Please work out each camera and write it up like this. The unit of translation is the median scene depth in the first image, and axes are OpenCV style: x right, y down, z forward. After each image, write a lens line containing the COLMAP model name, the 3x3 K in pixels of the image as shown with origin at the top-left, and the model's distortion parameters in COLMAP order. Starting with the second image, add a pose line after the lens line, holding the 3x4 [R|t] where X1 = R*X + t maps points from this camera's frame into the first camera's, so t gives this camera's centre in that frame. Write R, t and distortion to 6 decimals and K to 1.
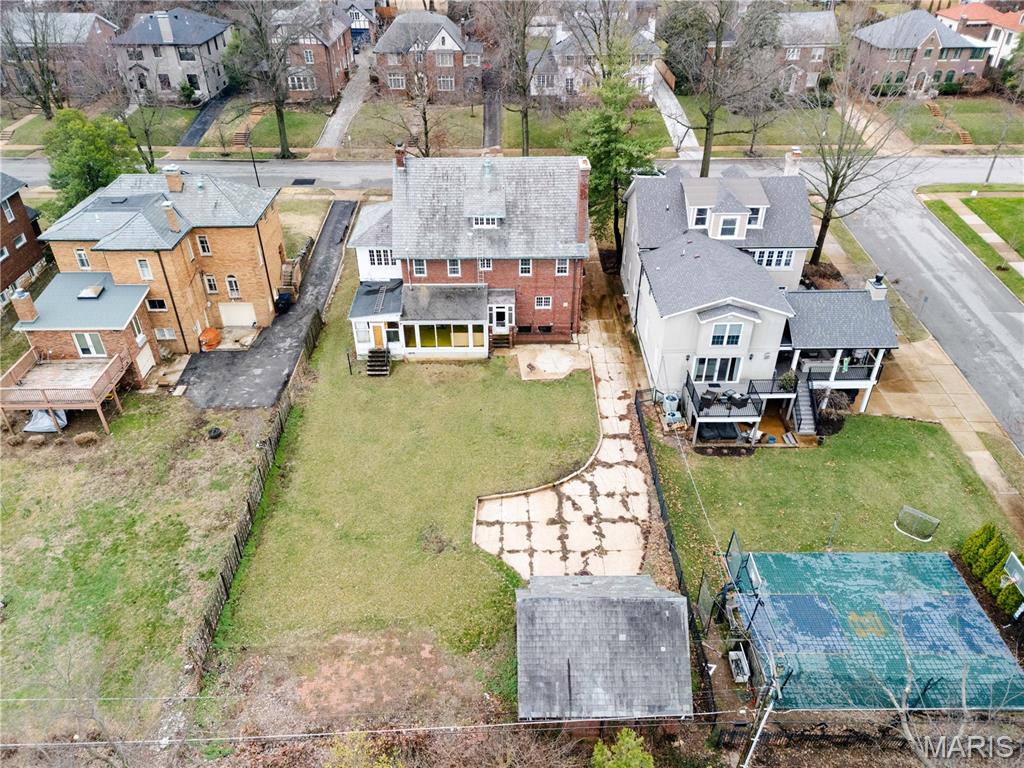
lens RADIAL K [[741.4, 0, 512.0], [0, 741.4, 384.0], [0, 0, 1]] dist [0.137630, -0.147861]
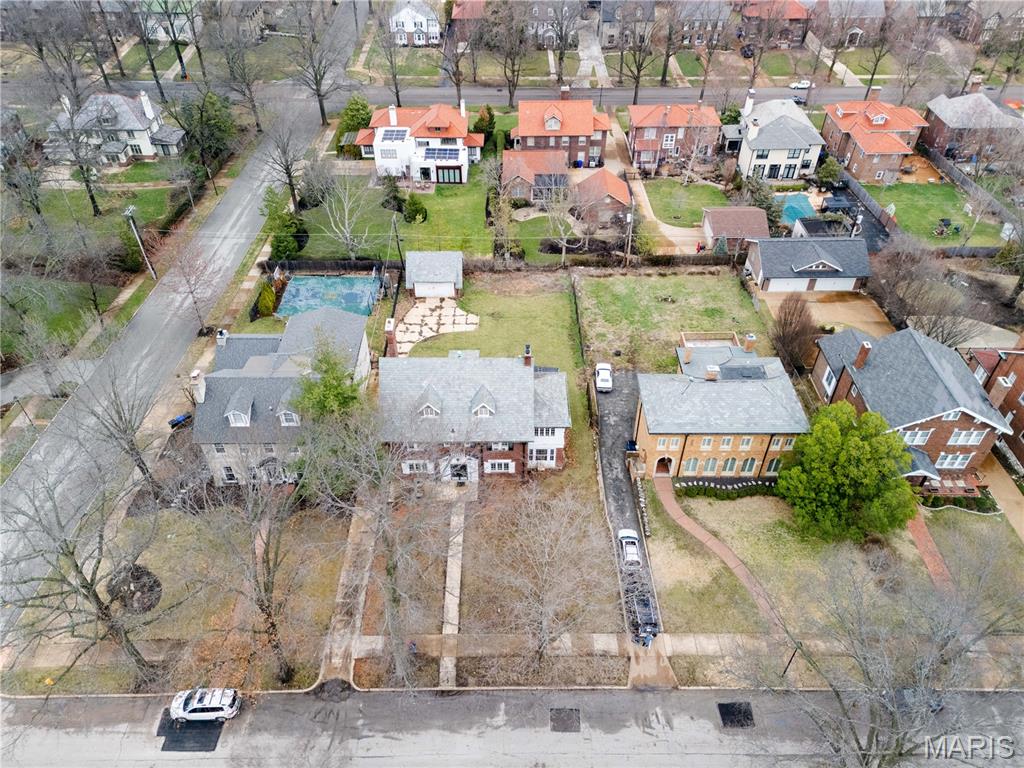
lens RADIAL K [[741.4, 0, 512.0], [0, 741.4, 384.0], [0, 0, 1]] dist [0.137630, -0.147861]
pose [[-0.999952, -0.000234, 0.009768, -0.167797], [0.009416, 0.243998, 0.969730, -1.858345], [-0.002610, 0.969776, -0.243984, 1.678433]]
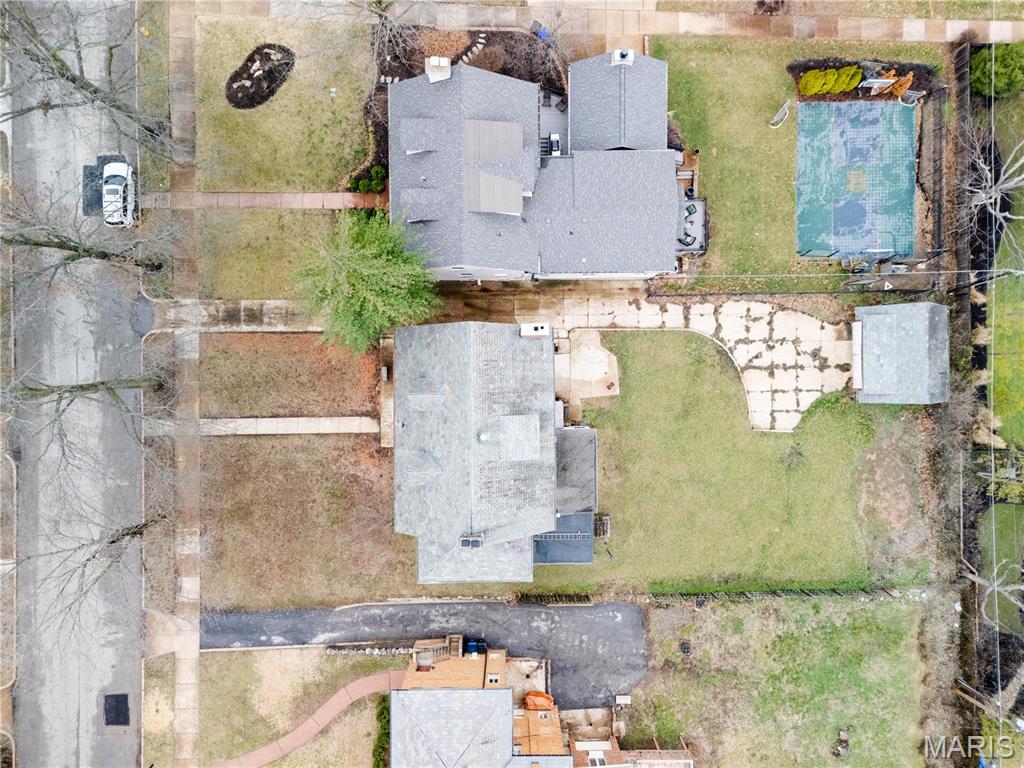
lens RADIAL K [[741.4, 0, 512.0], [0, 741.4, 384.0], [0, 0, 1]] dist [0.137630, -0.147861]
pose [[0.004798, -0.999976, -0.005069, 0.040408], [0.557969, -0.001529, 0.829861, -1.213652], [-0.829848, -0.006811, 0.557948, 0.615463]]
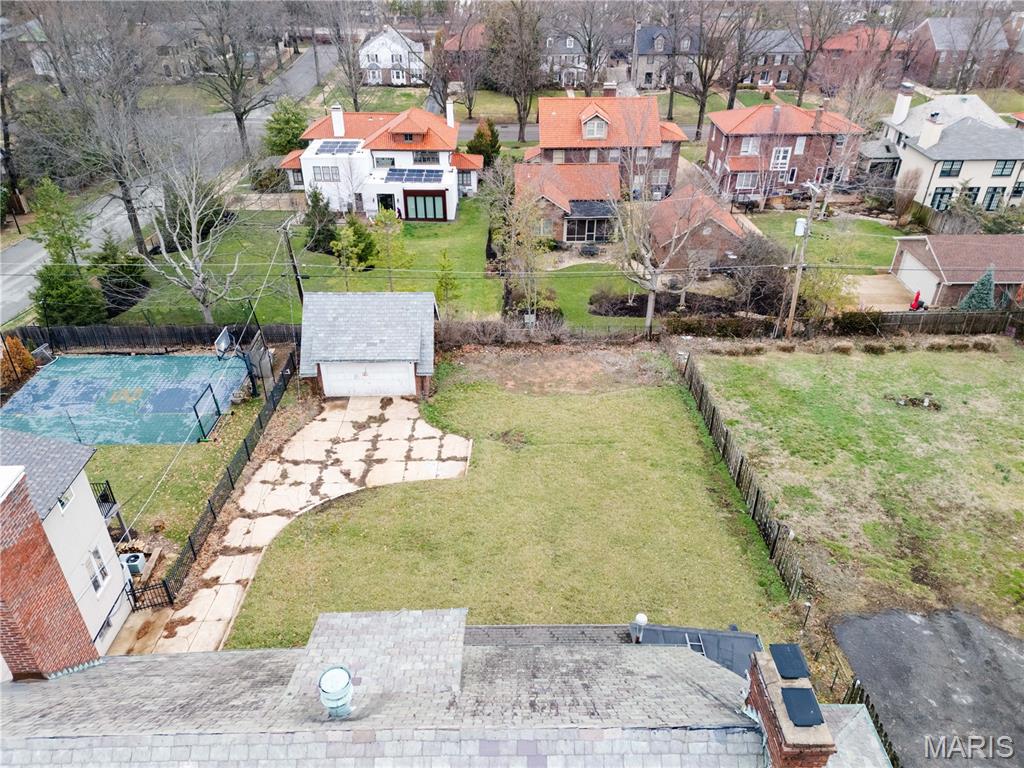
lens RADIAL K [[741.4, 0, 512.0], [0, 741.4, 384.0], [0, 0, 1]] dist [0.137630, -0.147861]
pose [[-0.999987, 0.002916, 0.004248, -0.102010], [0.005055, 0.395216, 0.918574, -0.637127], [0.001000, 0.918584, -0.395225, 1.243347]]
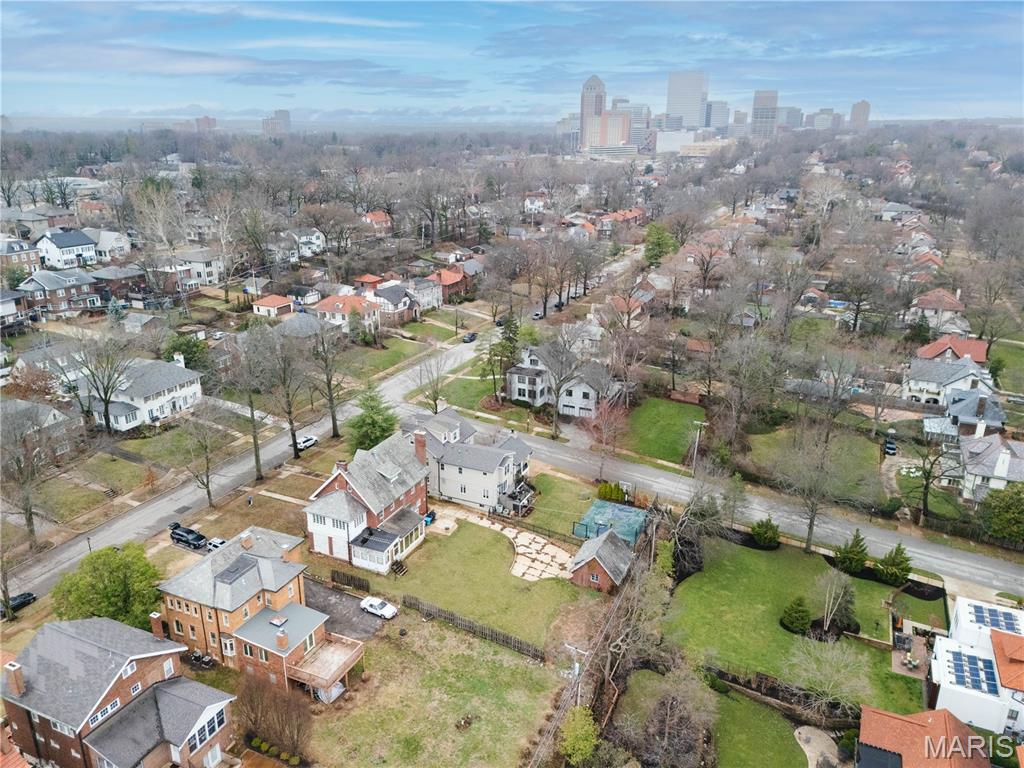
lens RADIAL K [[741.4, 0, 512.0], [0, 741.4, 384.0], [0, 0, 1]] dist [0.137630, -0.147861]
pose [[0.428969, -0.294071, 0.854112, -1.817254], [0.503016, 0.863129, 0.044541, -0.436438], [-0.750307, 0.410525, 0.518178, -0.409906]]
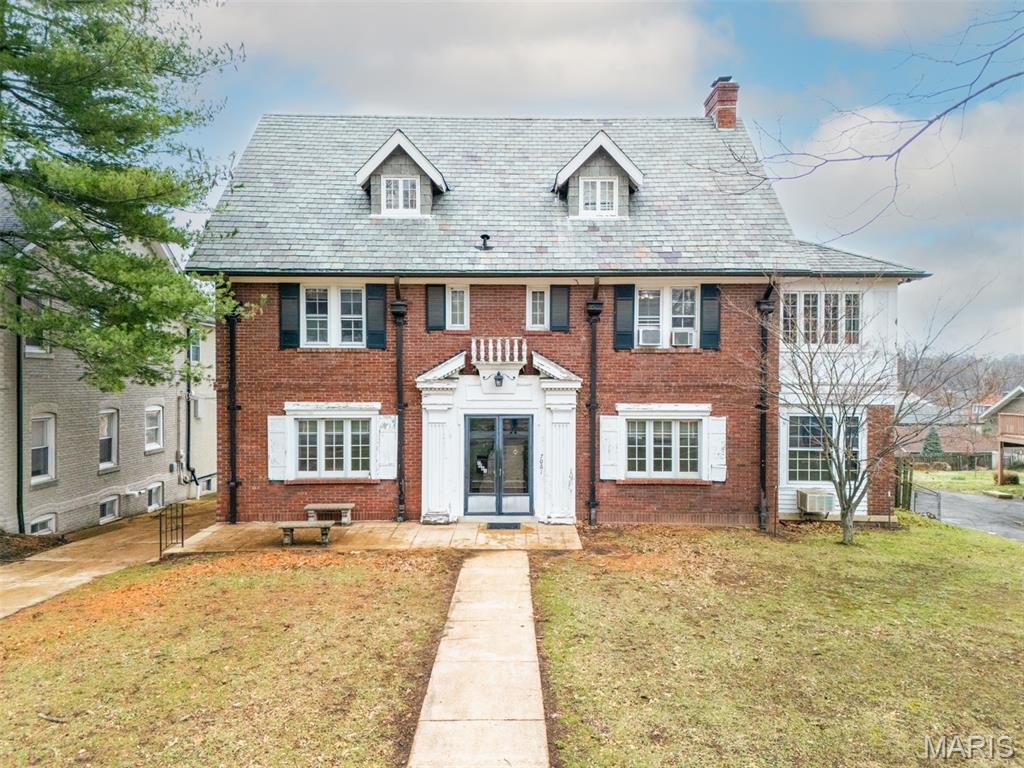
lens RADIAL K [[741.4, 0, 512.0], [0, 741.4, 384.0], [0, 0, 1]] dist [0.137630, -0.147861]
pose [[-0.999987, 0.004329, 0.002592, -0.046832], [0.005035, 0.822904, 0.568158, -0.507187], [0.000327, 0.568164, -0.822915, 1.765914]]
